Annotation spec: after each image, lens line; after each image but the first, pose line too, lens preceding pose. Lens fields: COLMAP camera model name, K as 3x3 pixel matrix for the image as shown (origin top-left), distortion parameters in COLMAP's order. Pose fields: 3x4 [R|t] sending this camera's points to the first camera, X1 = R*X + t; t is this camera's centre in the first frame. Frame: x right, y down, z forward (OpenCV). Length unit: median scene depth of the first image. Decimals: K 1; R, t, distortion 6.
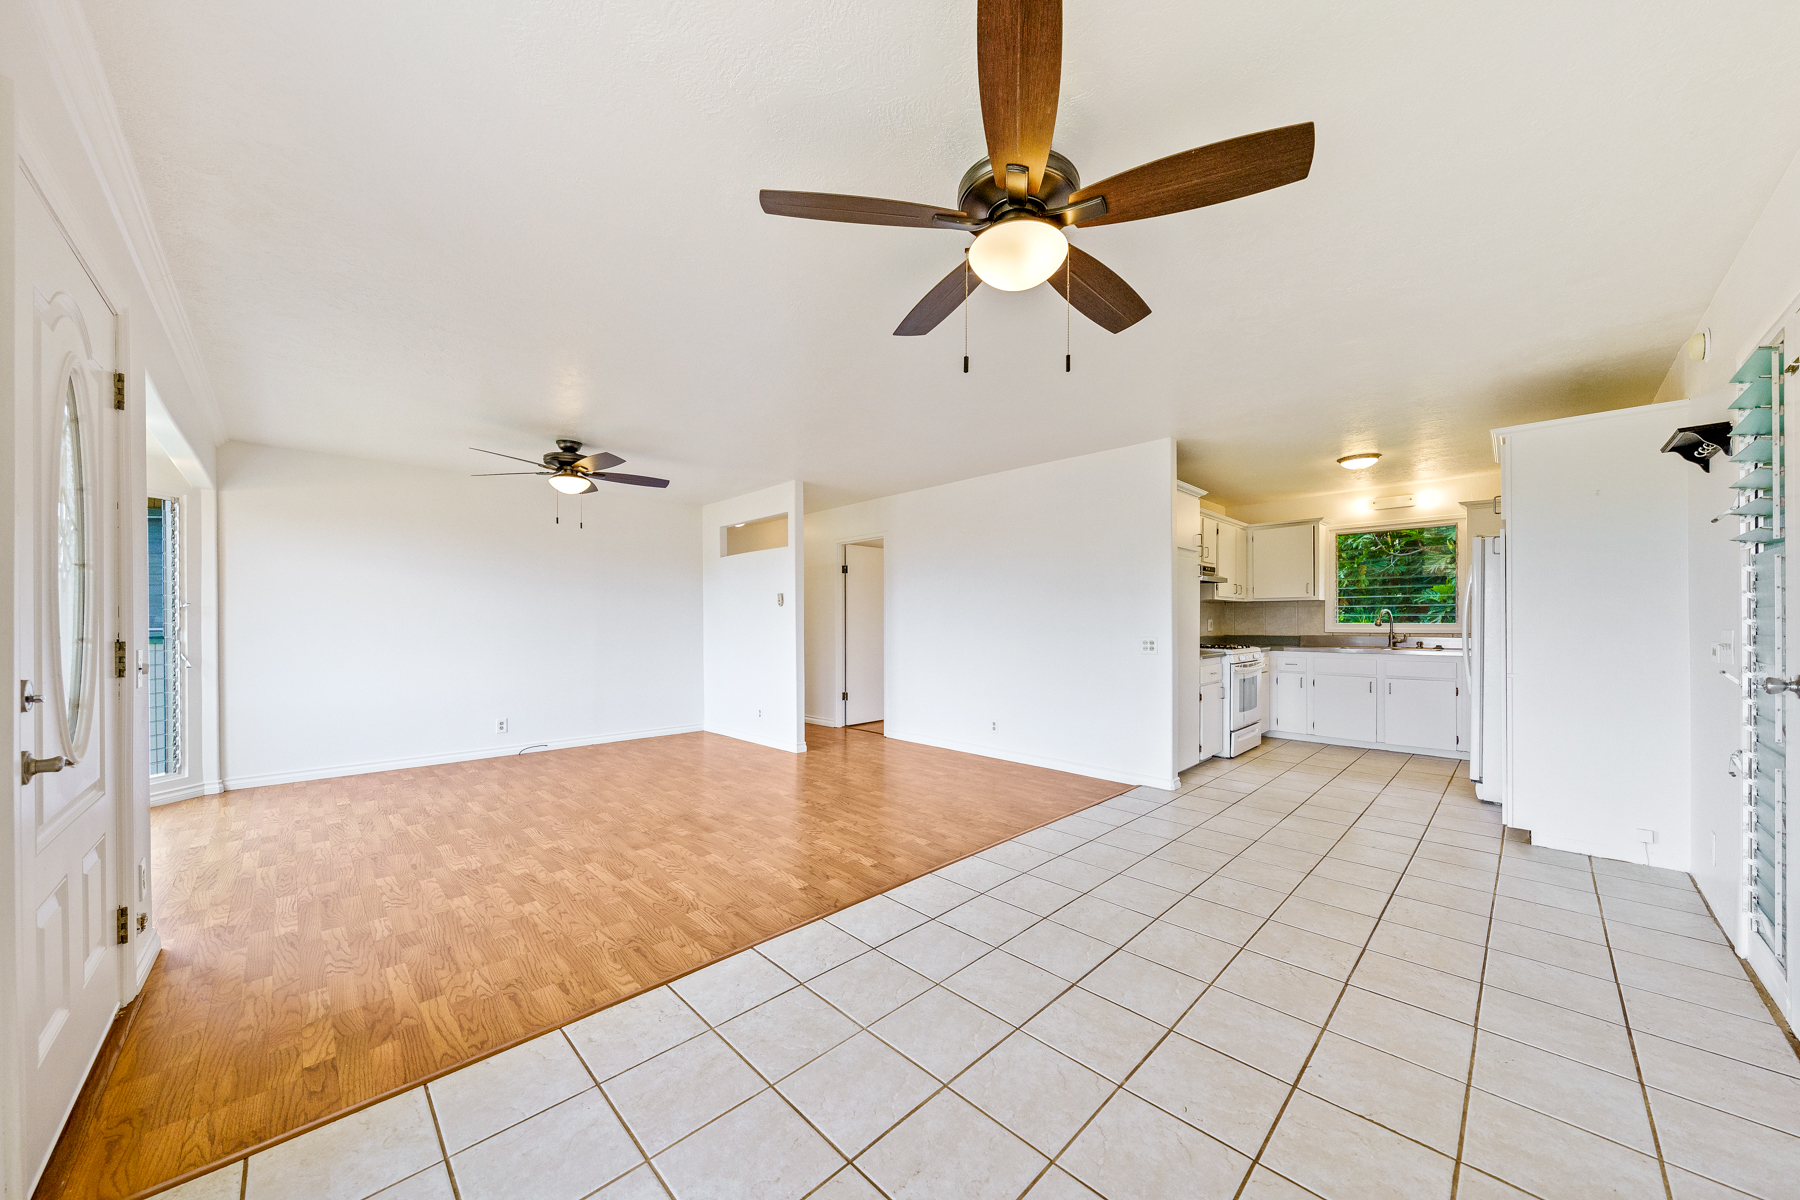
lens RADIAL K [[623.2, 0, 915.4], [0, 623.2, 615.2], [0, 0, 1]] dist [-0.005456, 0.000106]
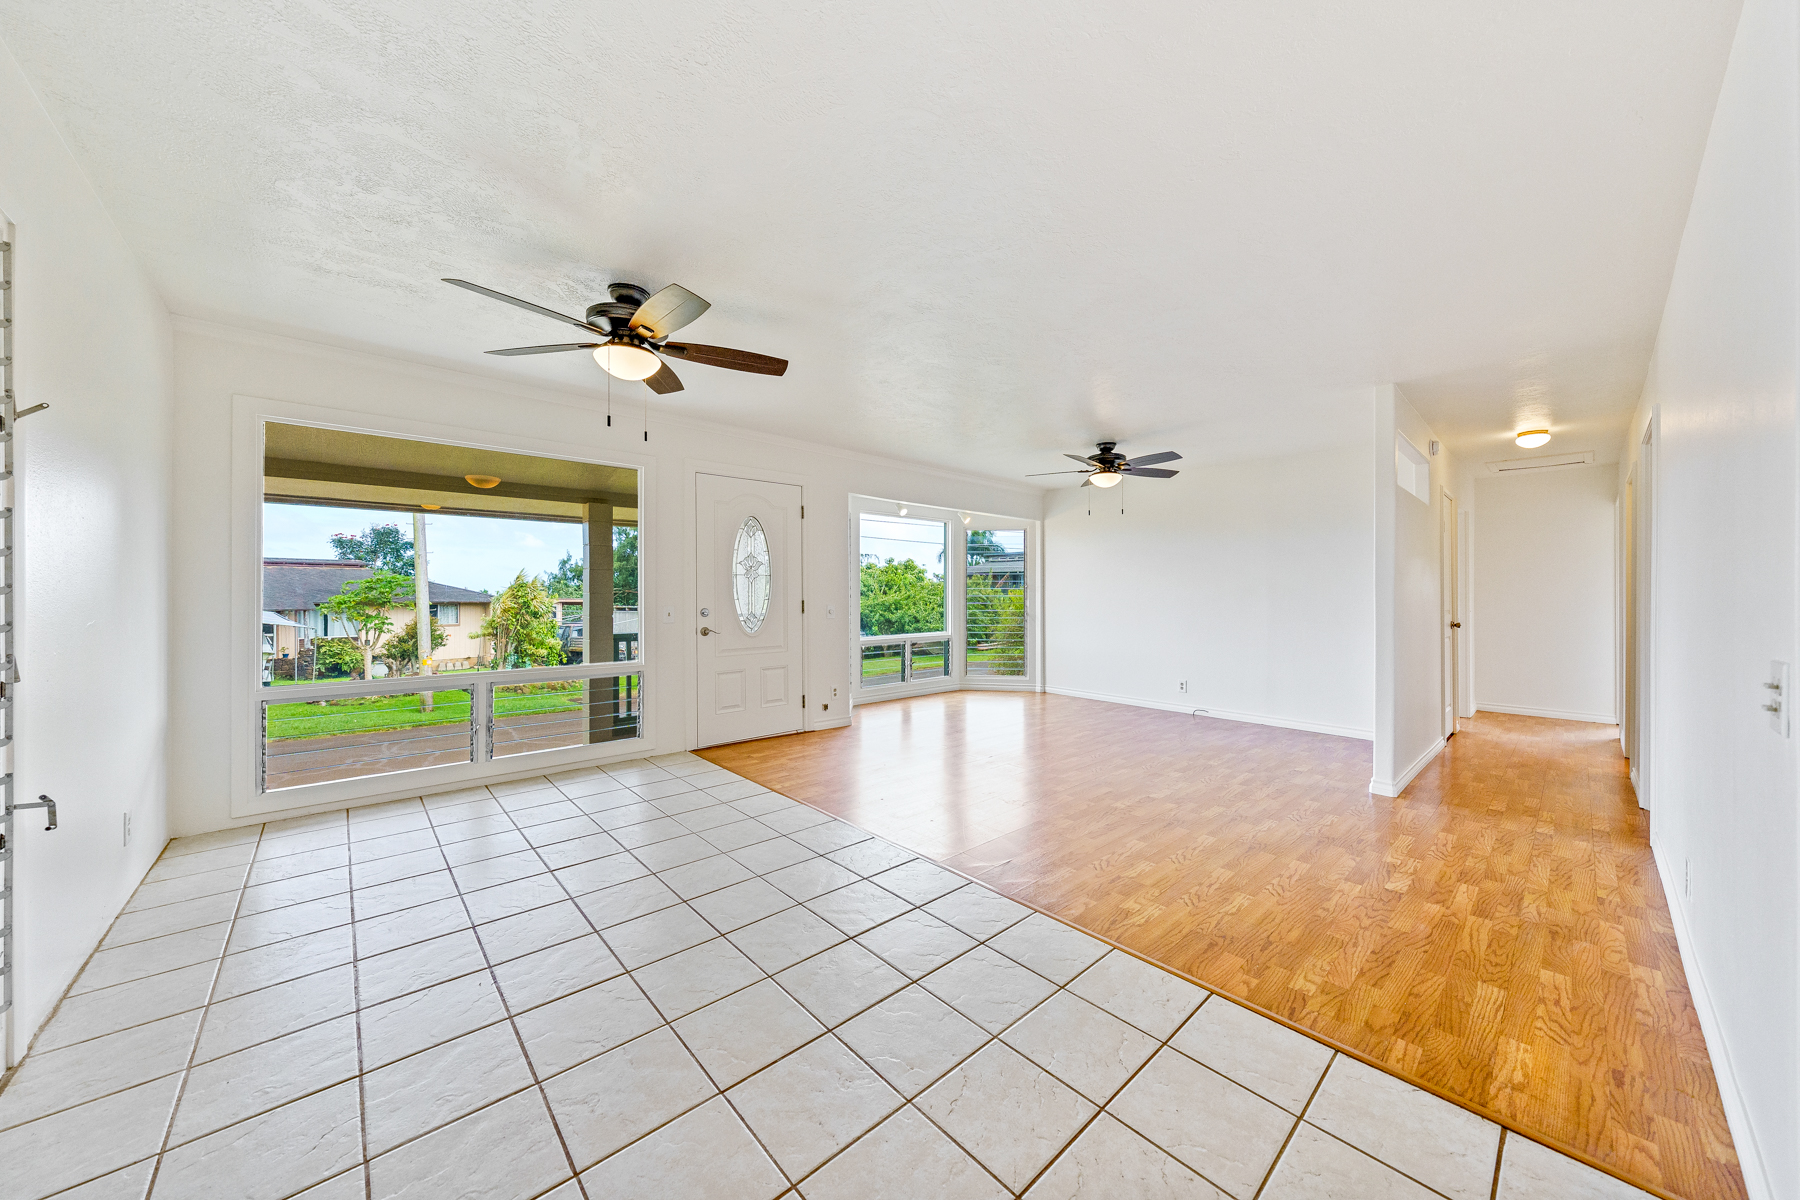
lens RADIAL K [[616.4, 0, 910.6], [0, 616.4, 598.2], [0, 0, 1]] dist [-0.005540, 0.000057]
pose [[-0.031617, 0.006707, -0.999478, 0.681404], [-0.000268, 0.999977, 0.006719, 0.005497], [0.999500, 0.000480, -0.031614, 0.713026]]
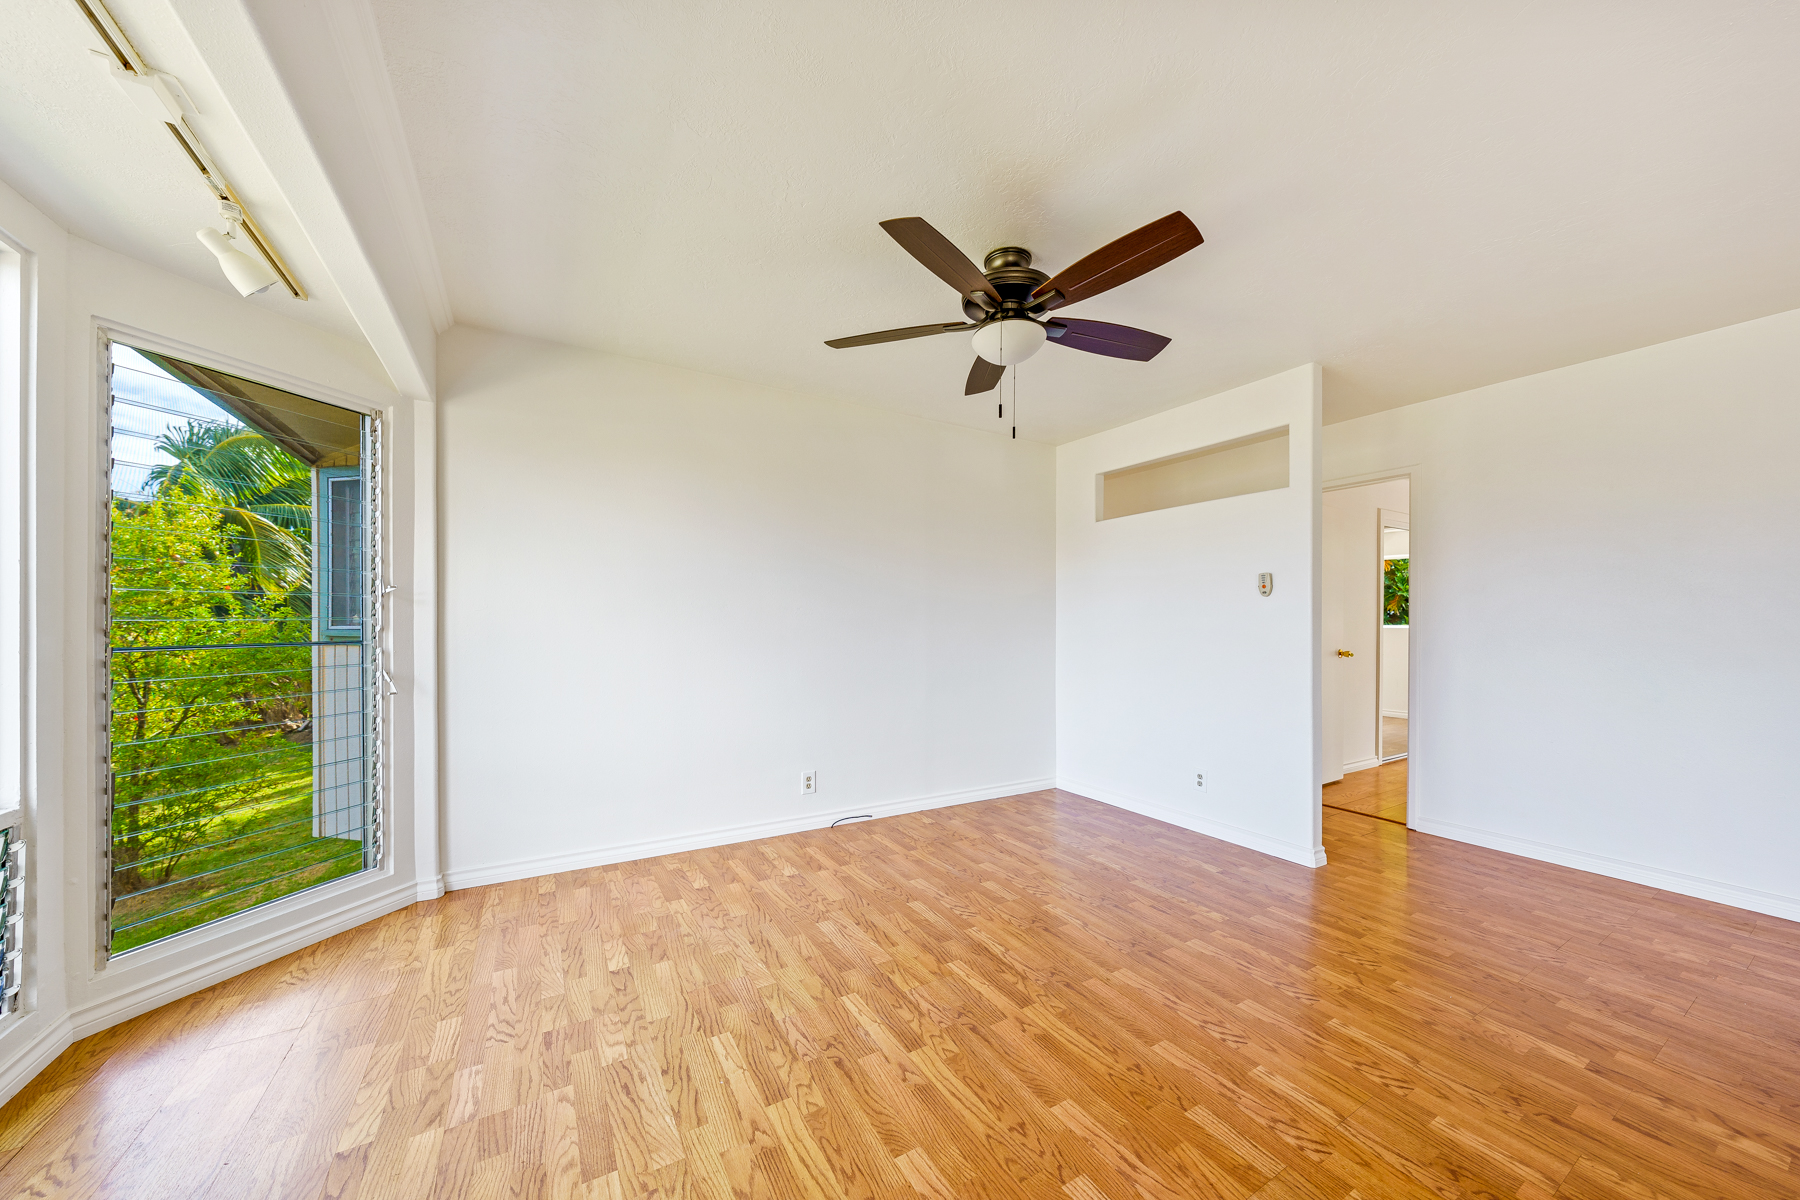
lens RADIAL K [[623.2, 0, 915.4], [0, 623.2, 615.2], [0, 0, 1]] dist [-0.005456, 0.000106]
pose [[0.971433, 0.003958, -0.237282, -0.544774], [-0.004386, 0.999990, -0.001277, 0.007053], [0.237275, 0.002281, 0.971440, 0.538006]]
